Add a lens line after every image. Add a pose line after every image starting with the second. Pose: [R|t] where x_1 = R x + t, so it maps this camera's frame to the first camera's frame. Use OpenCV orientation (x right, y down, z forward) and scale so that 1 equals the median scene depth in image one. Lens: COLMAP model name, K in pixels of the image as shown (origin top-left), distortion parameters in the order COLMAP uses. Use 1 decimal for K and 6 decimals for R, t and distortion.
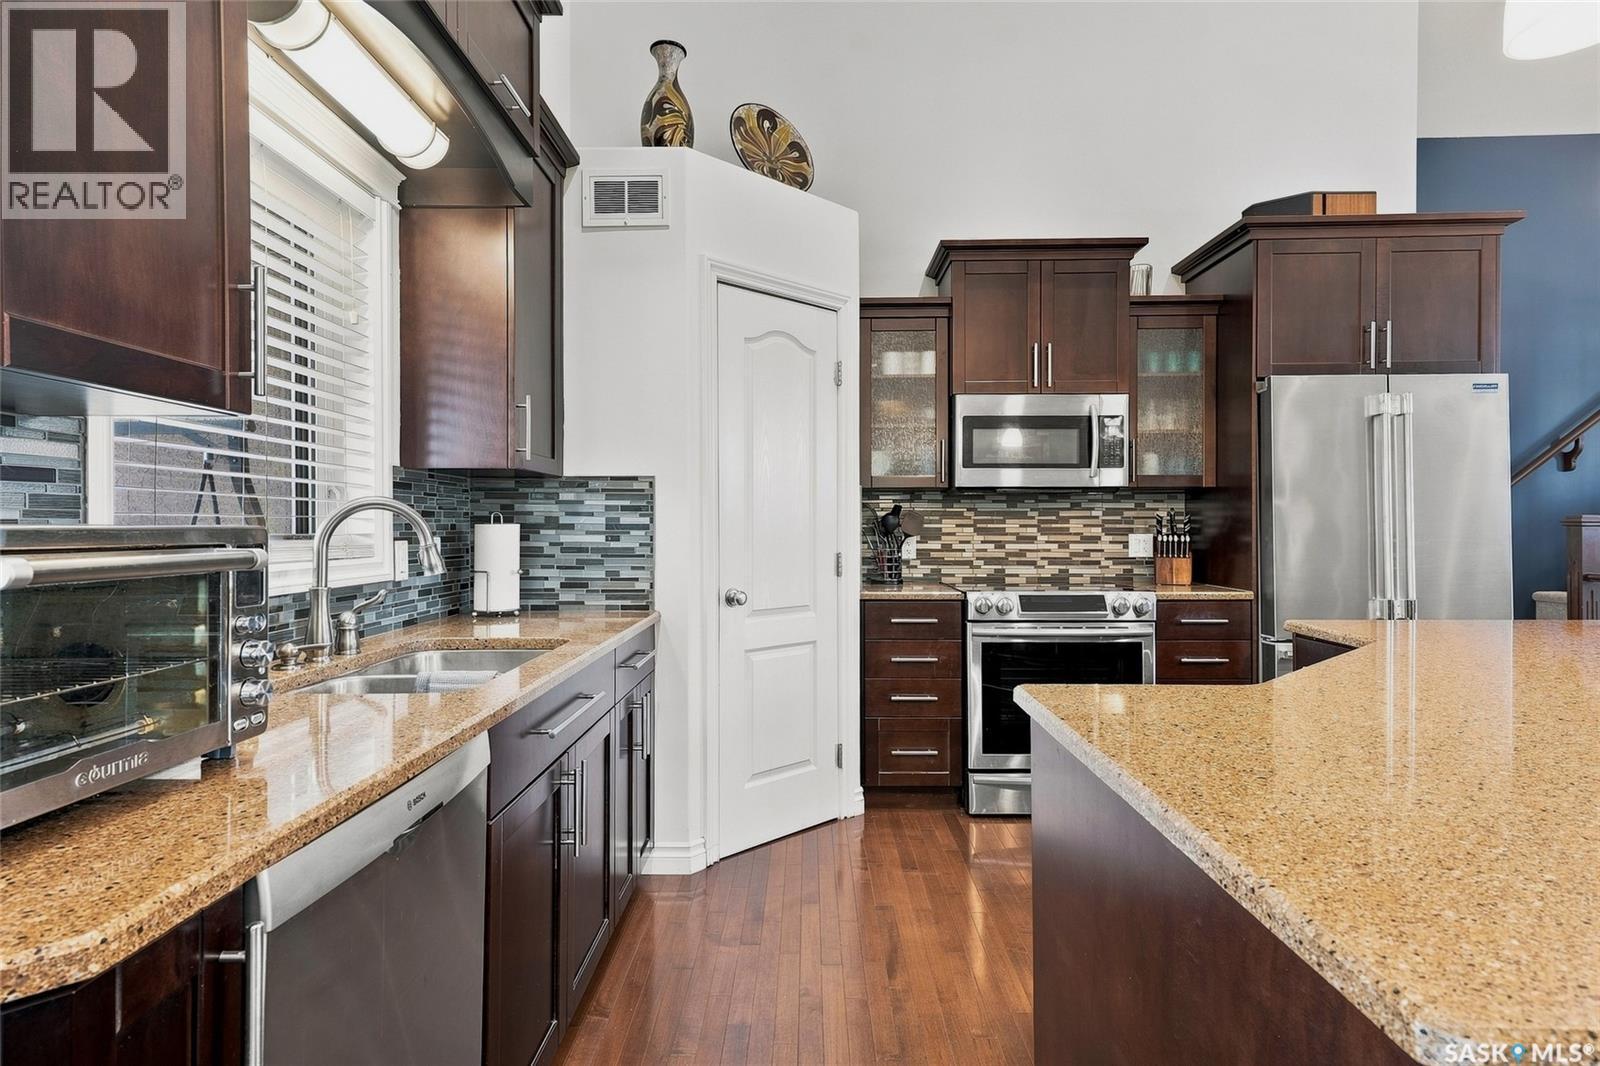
lens RADIAL K [[864.1, 0, 799.5], [0, 864.1, 531.5], [0, 0, 1]] dist [0.023870, -0.003462]
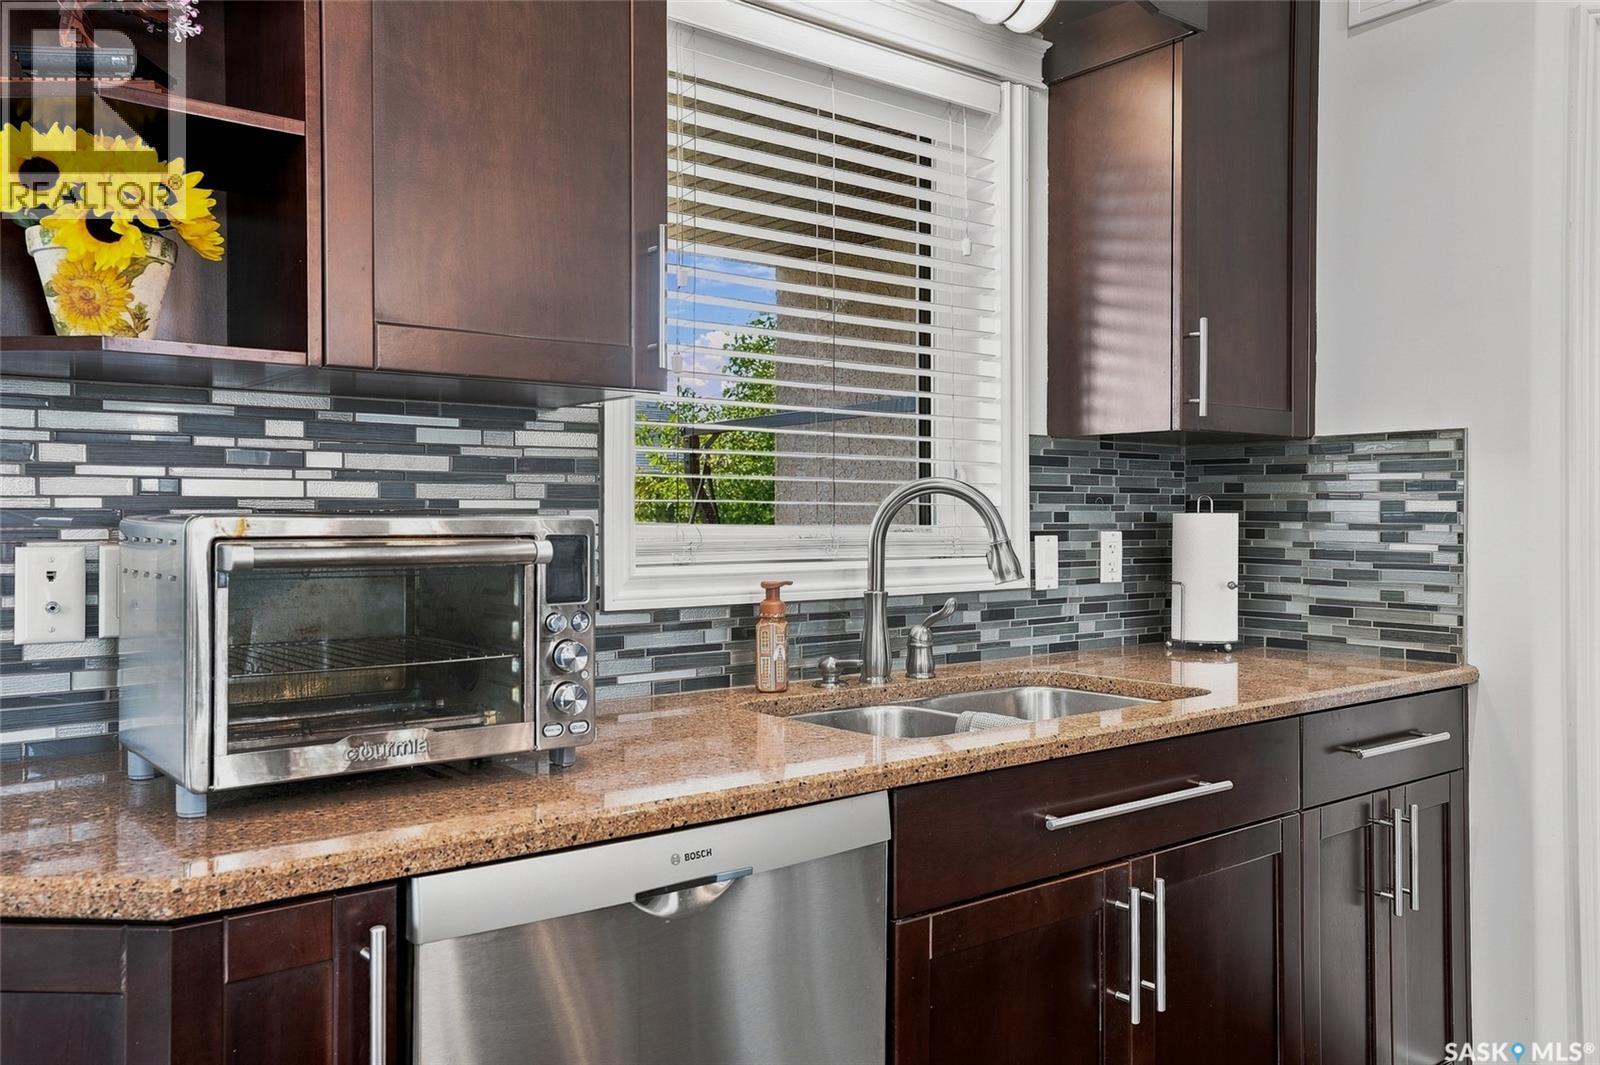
lens RADIAL K [[1257.8, 0, 790.3], [0, 1257.8, 523.7], [0, 0, 1]] dist [0.017071, 0.017176]
pose [[0.625977, 0.005340, -0.779823, 0.167228], [-0.005407, 0.999982, 0.002507, -0.000713], [0.779823, 0.002647, 0.625995, 0.108231]]
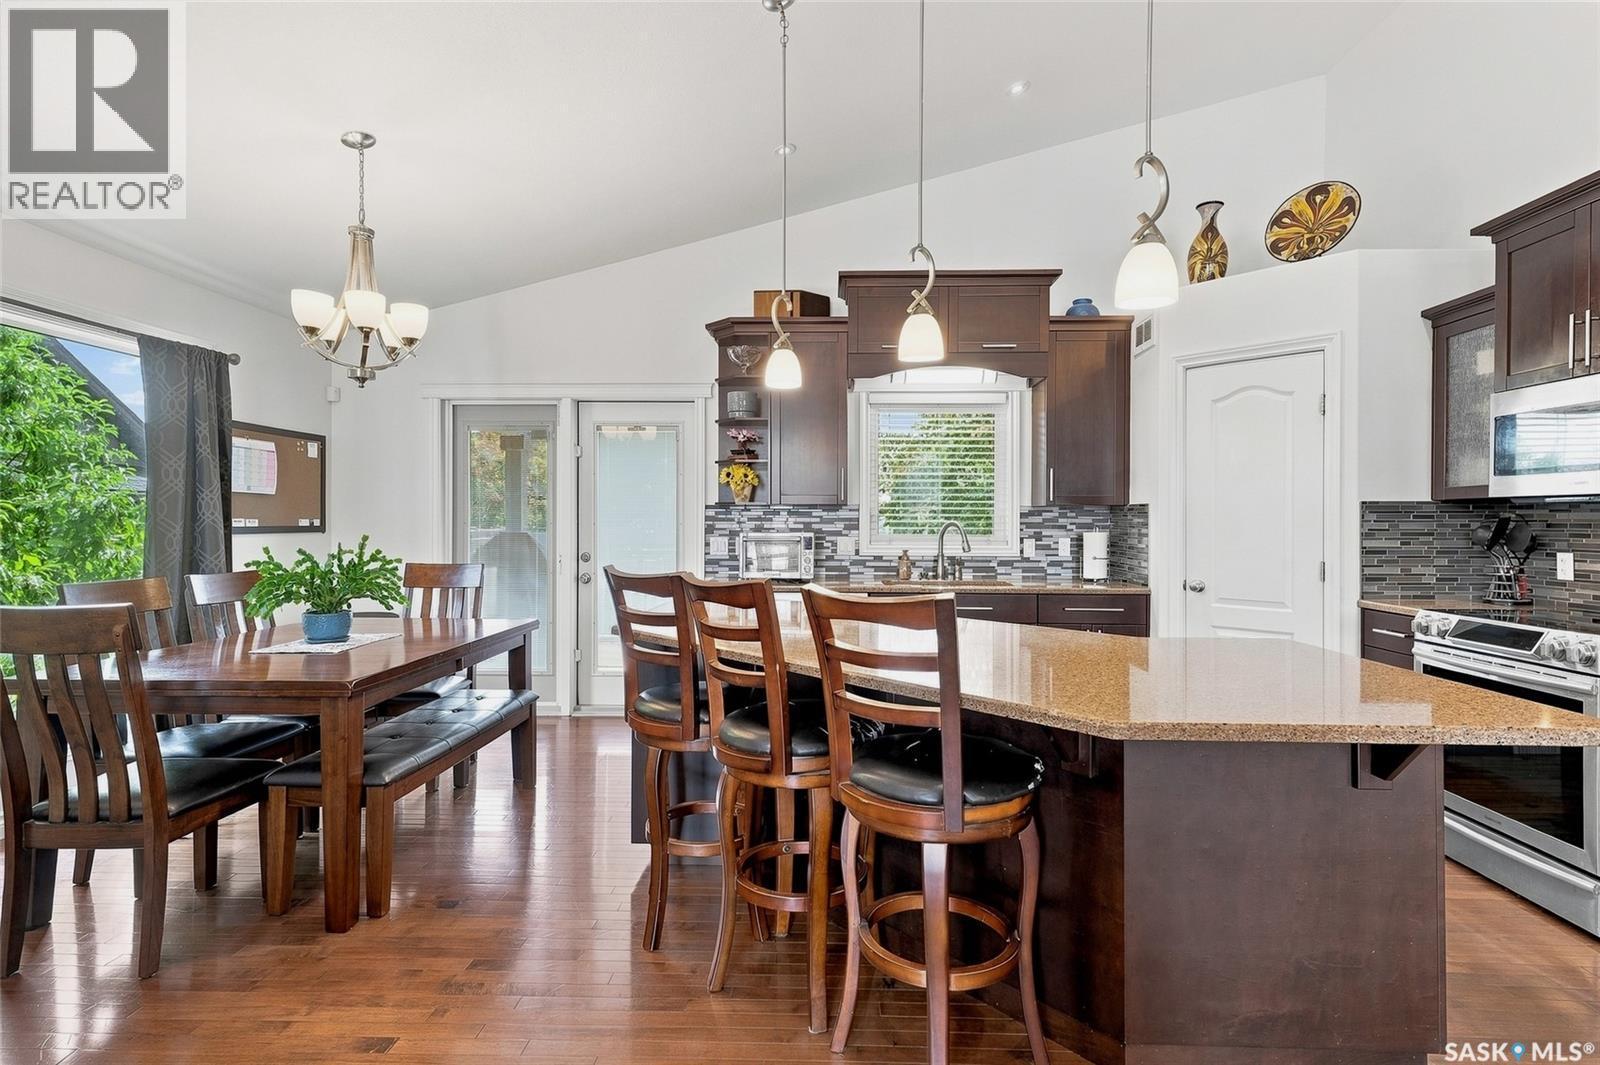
lens RADIAL K [[791.8, 0, 813.2], [0, 791.8, 528.2], [0, 0, 1]] dist [0.010115, 0.000391]
pose [[-0.031425, 0.011617, -0.999439, 1.097366], [-0.008696, 0.999891, 0.011895, -0.025334], [0.999468, 0.009065, -0.031321, 0.354563]]
